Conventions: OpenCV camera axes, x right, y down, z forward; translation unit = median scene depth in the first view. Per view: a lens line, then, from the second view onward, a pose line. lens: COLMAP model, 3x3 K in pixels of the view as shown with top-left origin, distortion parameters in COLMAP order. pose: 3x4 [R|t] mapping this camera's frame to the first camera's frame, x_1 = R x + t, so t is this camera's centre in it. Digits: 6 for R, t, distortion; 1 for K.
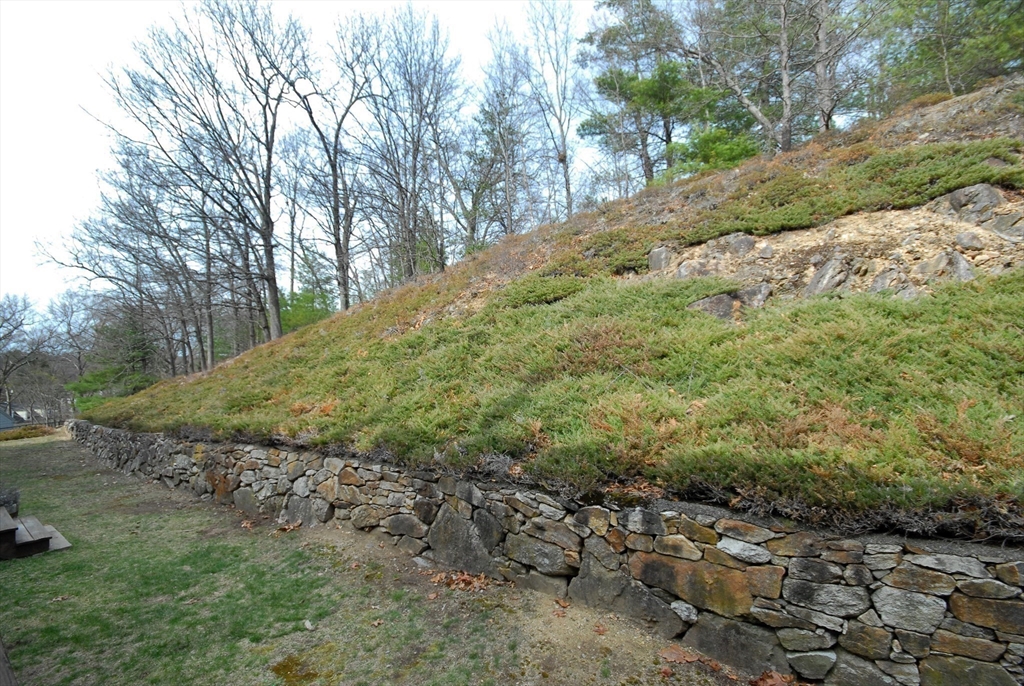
lens RADIAL K [[463.7, 0, 523.9], [0, 463.7, 341.1], [0, 0, 1]] dist [0.000094, -0.011248]
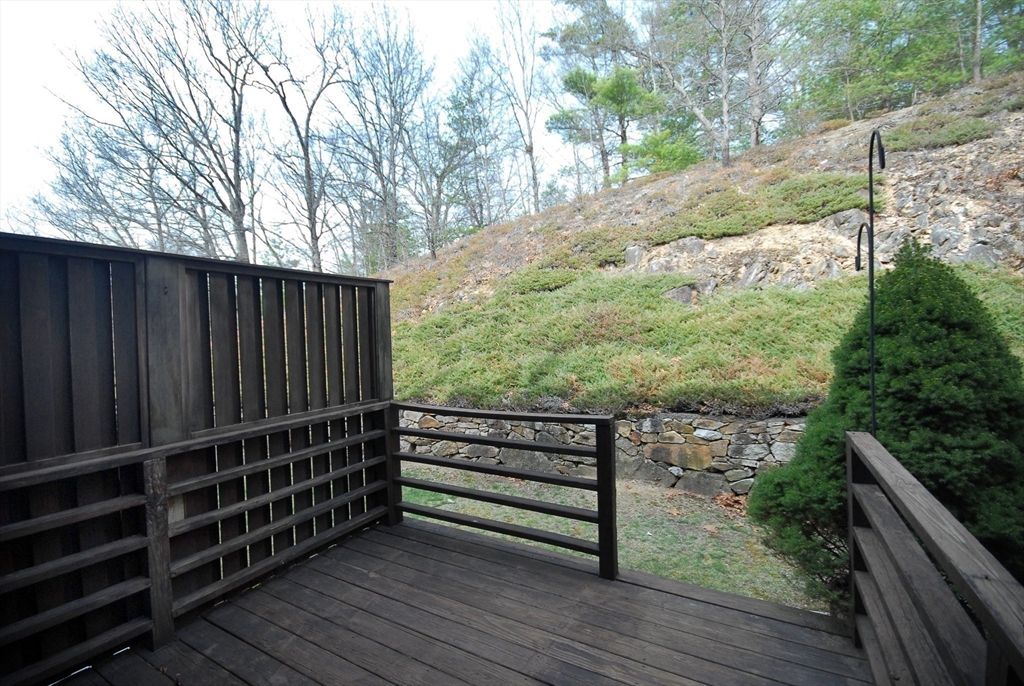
lens RADIAL K [[444.2, 0, 535.0], [0, 444.2, 345.1], [0, 0, 1]] dist [-0.003939, -0.000083]
pose [[0.992604, -0.026292, 0.118520, -0.209159], [0.018713, 0.997735, 0.064605, -0.017339], [-0.119950, -0.061910, 0.990848, -0.332989]]
